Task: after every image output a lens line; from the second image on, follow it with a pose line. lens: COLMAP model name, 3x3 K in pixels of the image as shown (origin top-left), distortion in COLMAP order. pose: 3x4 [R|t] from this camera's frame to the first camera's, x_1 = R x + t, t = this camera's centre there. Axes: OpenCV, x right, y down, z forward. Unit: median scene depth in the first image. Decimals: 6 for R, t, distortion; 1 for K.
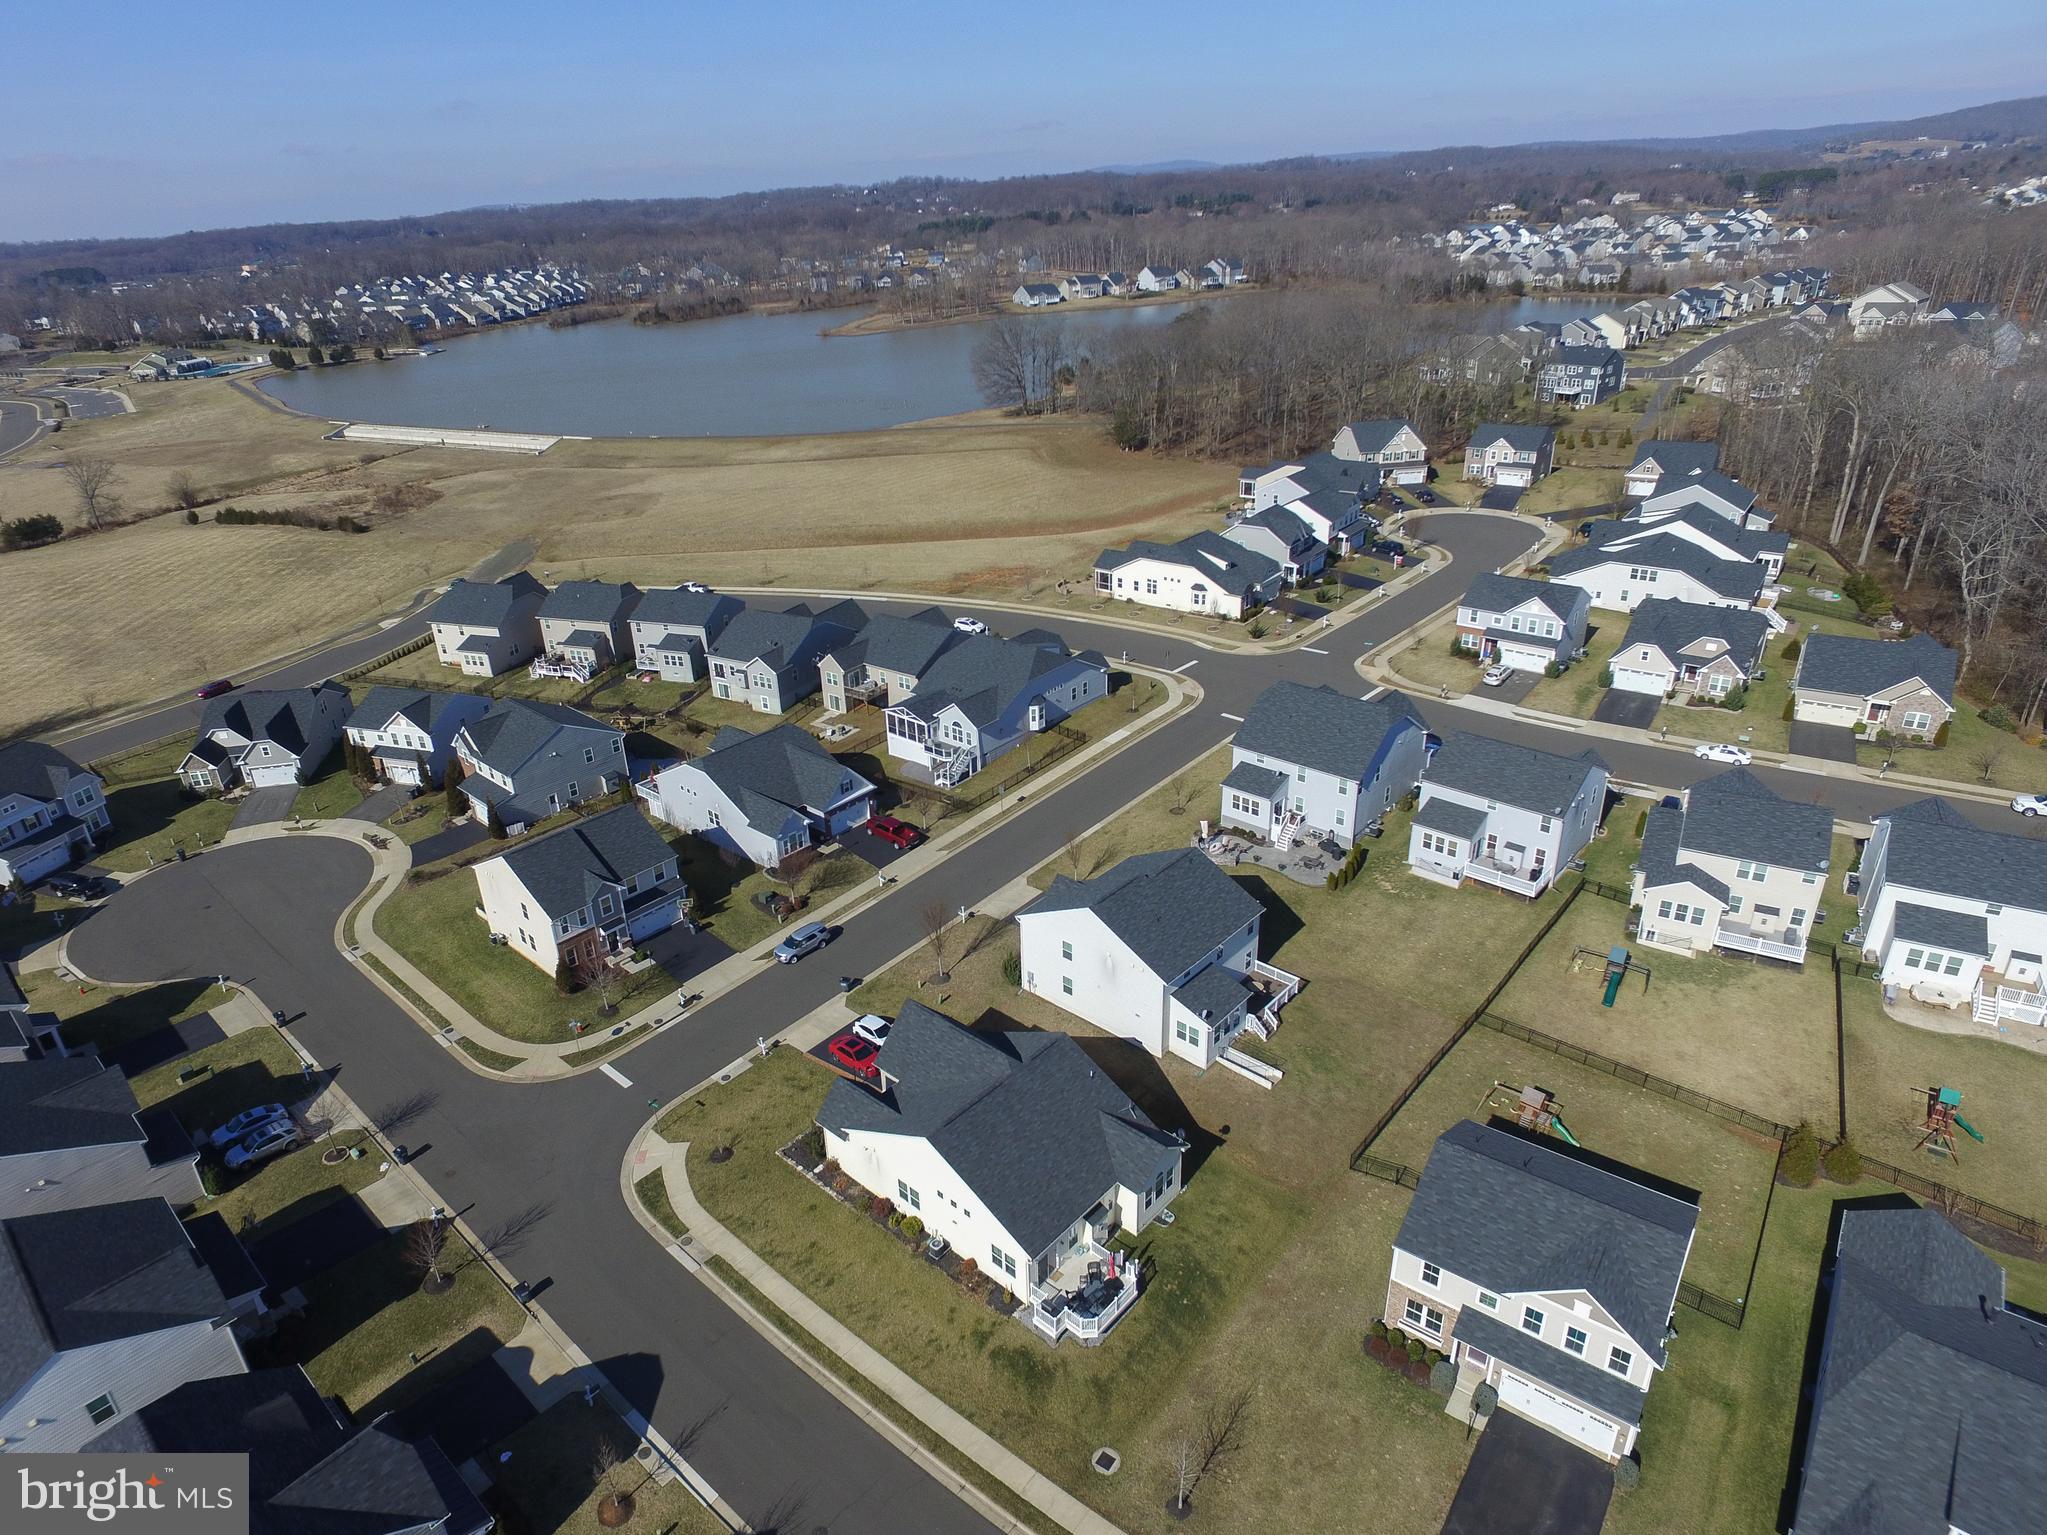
lens RADIAL K [[1204.7, 0, 970.8], [0, 1204.7, 771.2], [0, 0, 1]] dist [-0.022152, 0.001263]
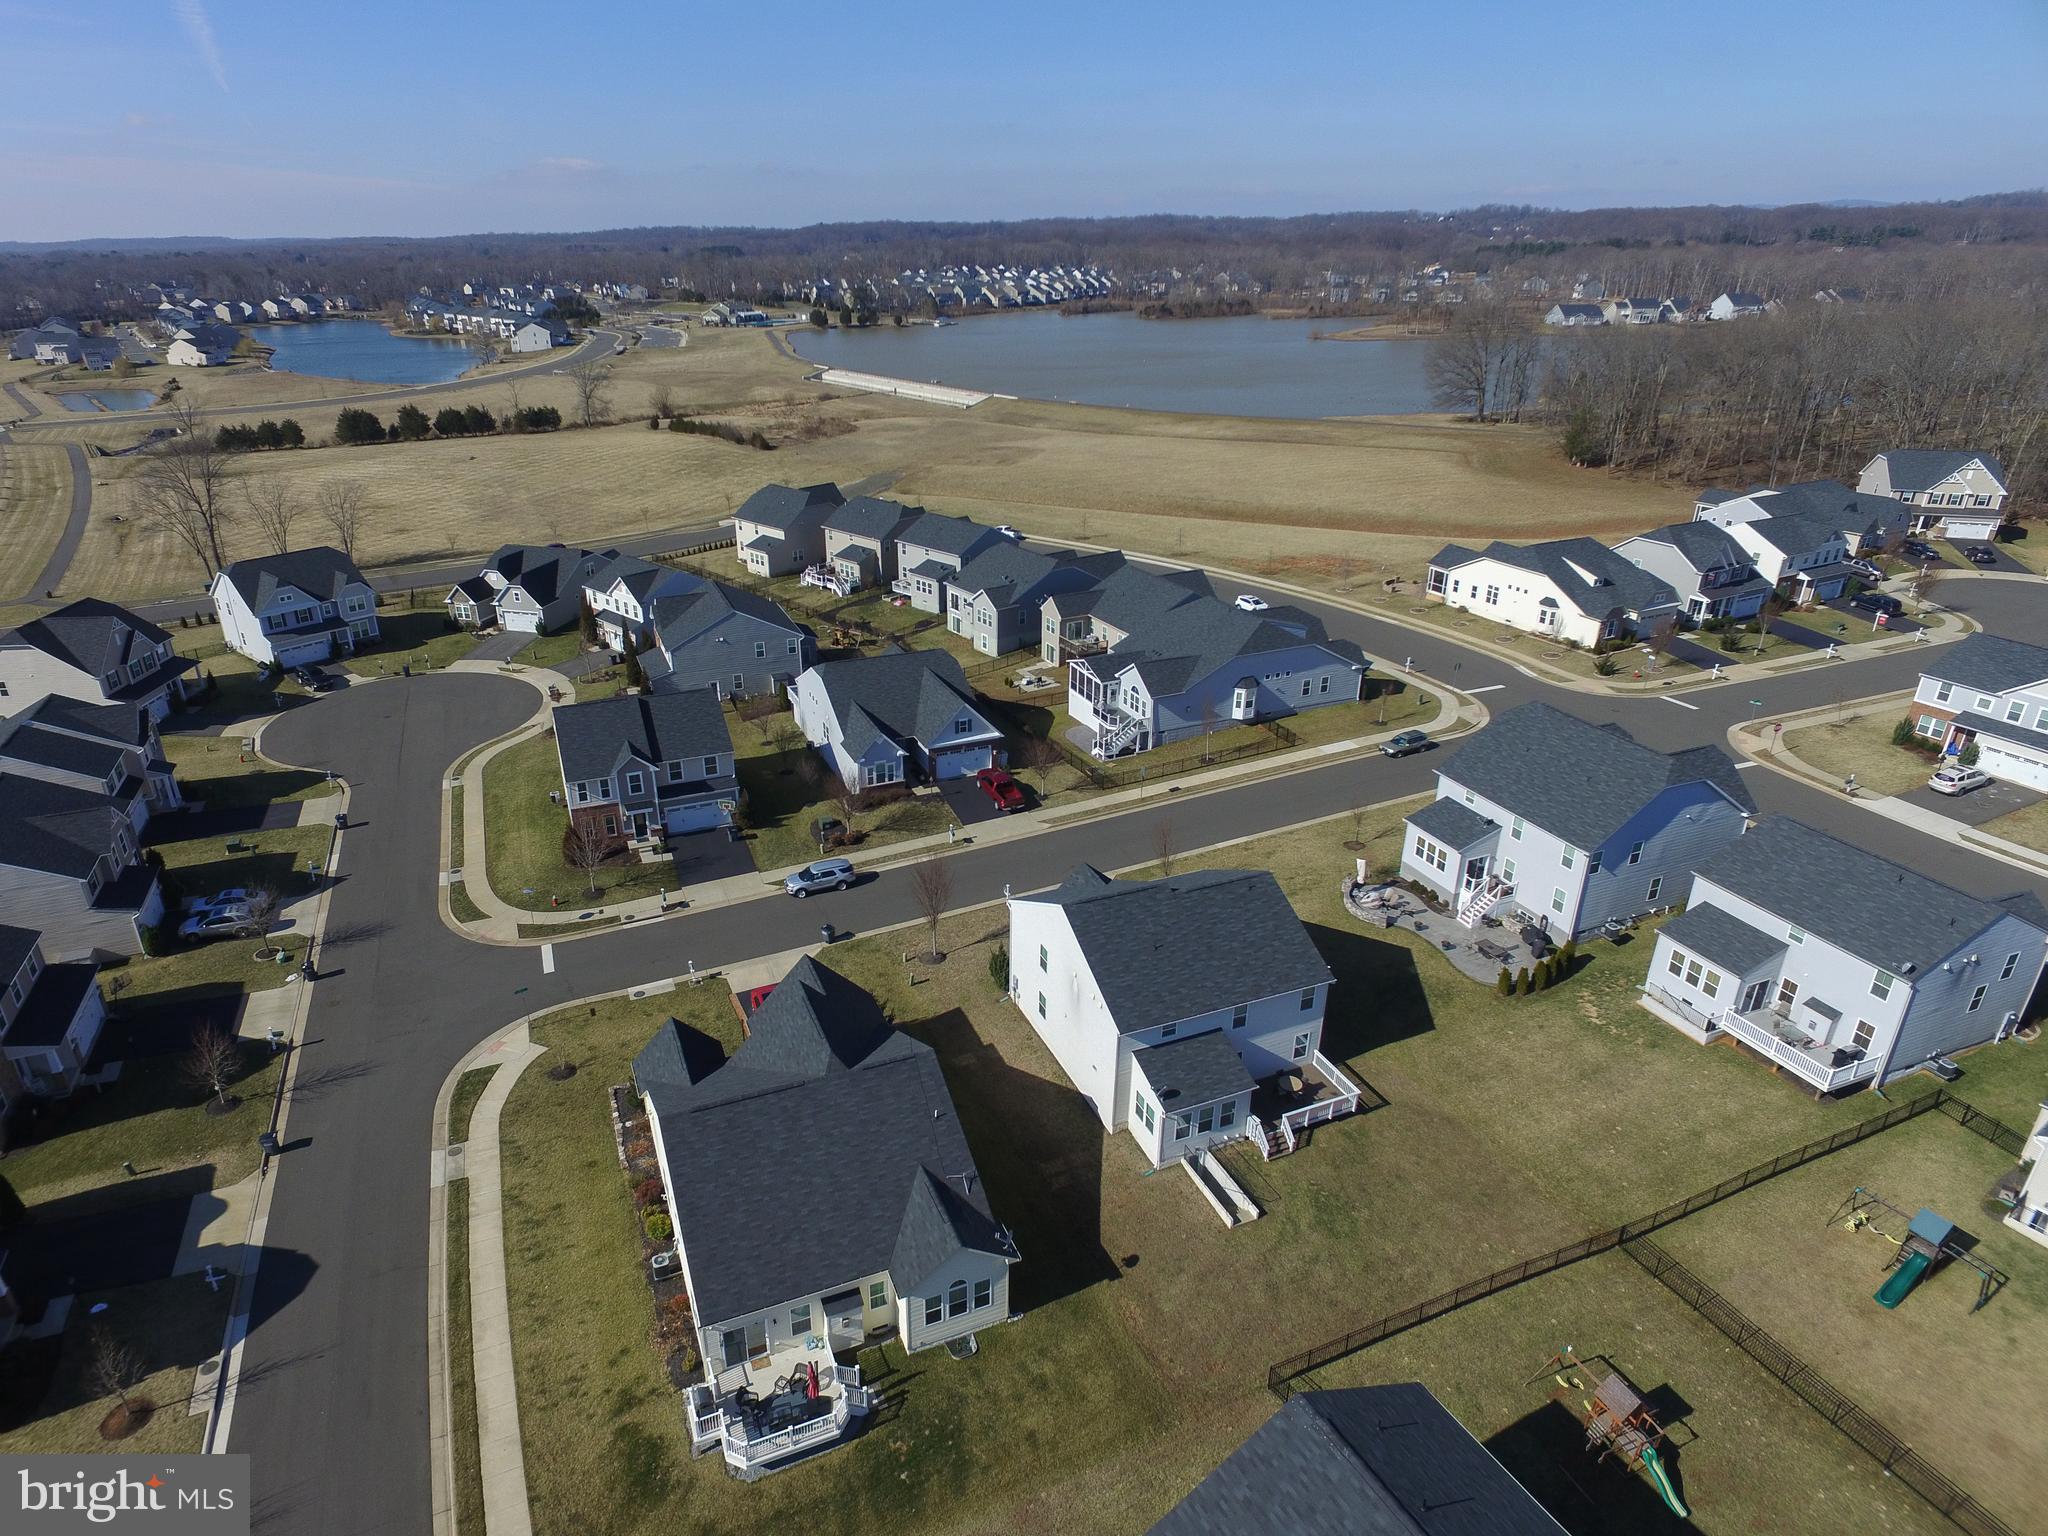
lens RADIAL K [[1179.5, 0, 970.7], [0, 1179.5, 767.1], [0, 0, 1]] dist [-0.009983, 0.001817]
pose [[0.905882, 0.211421, -0.366987, 0.180345], [-0.216327, 0.975913, 0.028235, 0.013714], [0.364117, 0.053812, 0.929798, 0.185766]]
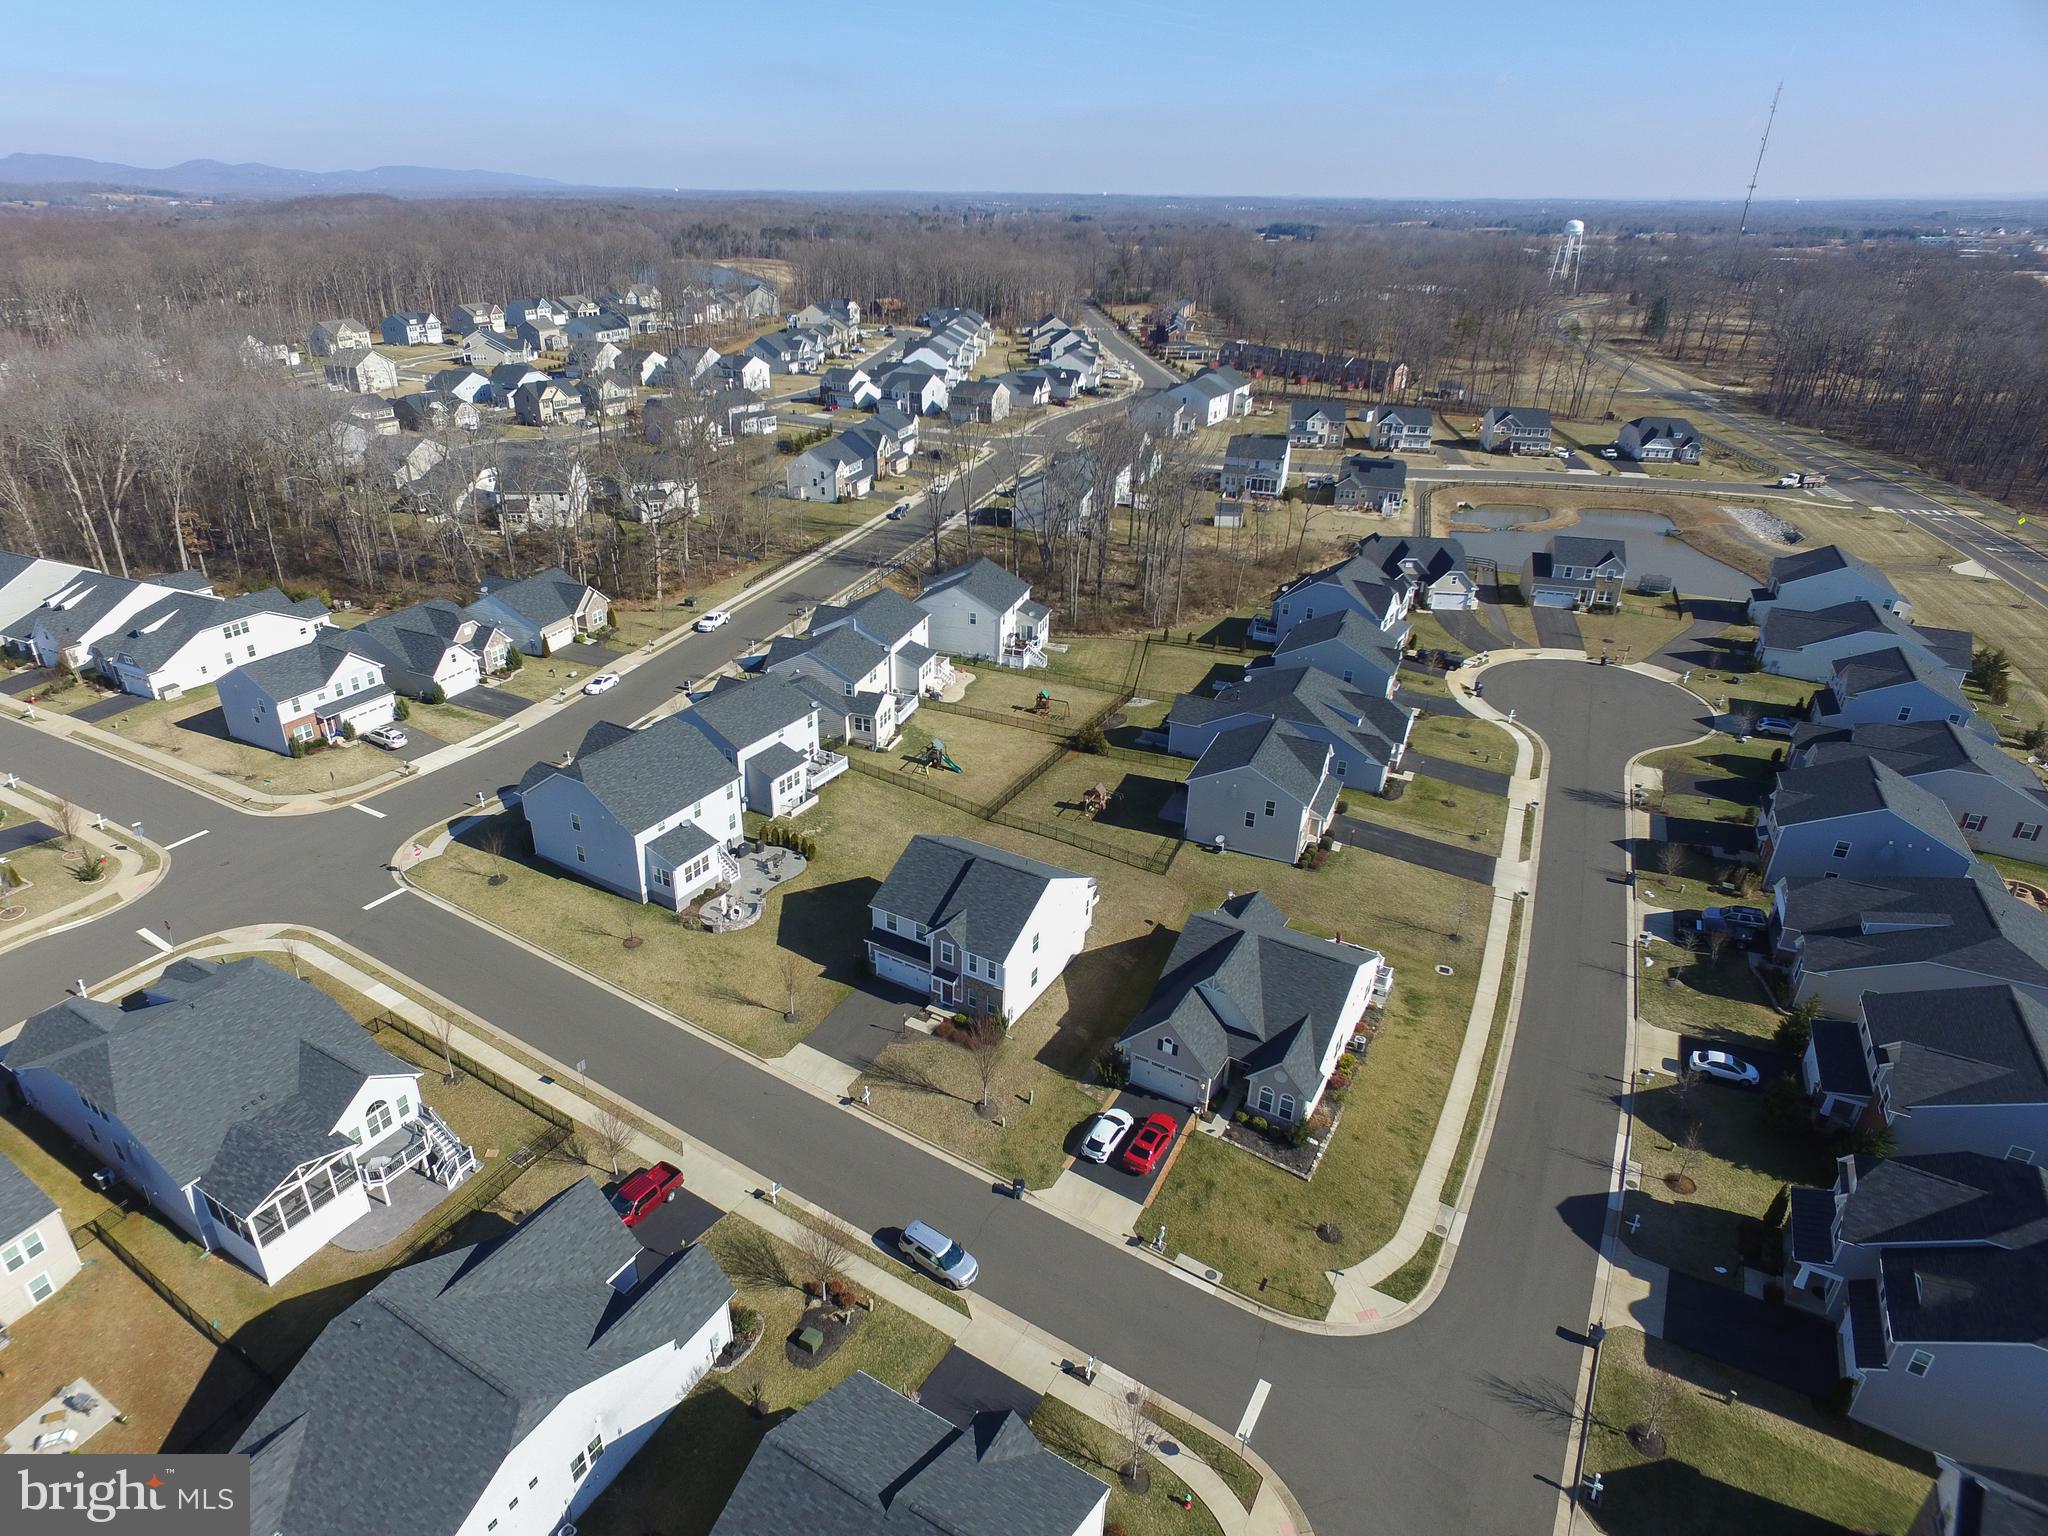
lens RADIAL K [[1176.8, 0, 985.6], [0, 1176.8, 775.3], [0, 0, 1]] dist [-0.000785, -0.000109]
pose [[-0.212603, -0.392667, 0.894769, -0.469607], [0.422265, 0.788865, 0.446524, -0.266132], [-0.881188, 0.472762, -0.001906, 0.616599]]
